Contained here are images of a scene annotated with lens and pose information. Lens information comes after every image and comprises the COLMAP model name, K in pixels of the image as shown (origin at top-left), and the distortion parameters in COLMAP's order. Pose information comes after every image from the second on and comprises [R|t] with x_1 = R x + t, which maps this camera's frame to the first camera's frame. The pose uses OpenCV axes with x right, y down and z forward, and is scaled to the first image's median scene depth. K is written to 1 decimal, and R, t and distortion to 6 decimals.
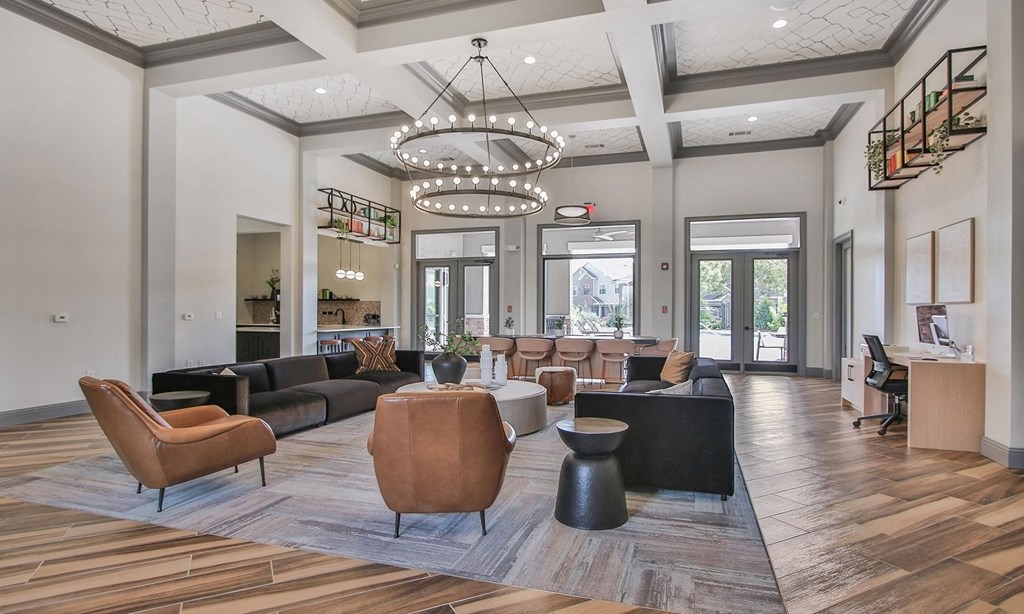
lens RADIAL K [[545.2, 0, 512.0], [0, 545.2, 307.0], [0, 0, 1]] dist [-0.004127, -0.000415]
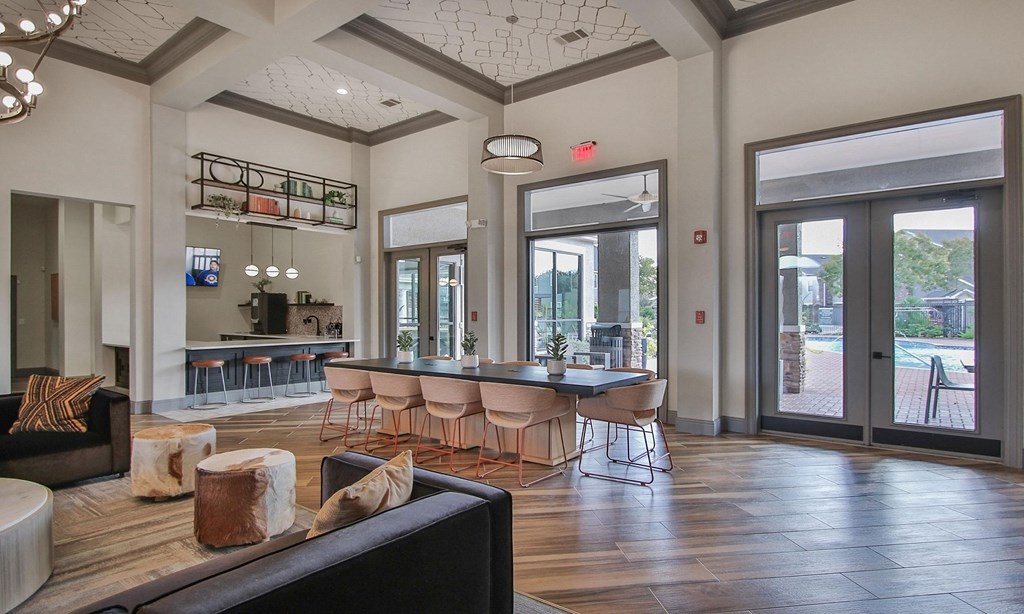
lens RADIAL K [[545.2, 0, 512.0], [0, 545.2, 307.0], [0, 0, 1]] dist [-0.004127, -0.000415]
pose [[0.943376, -0.008973, -0.331604, 0.254574], [0.007872, 0.999958, -0.004664, -0.003896], [0.331632, 0.001789, 0.943407, 0.386710]]
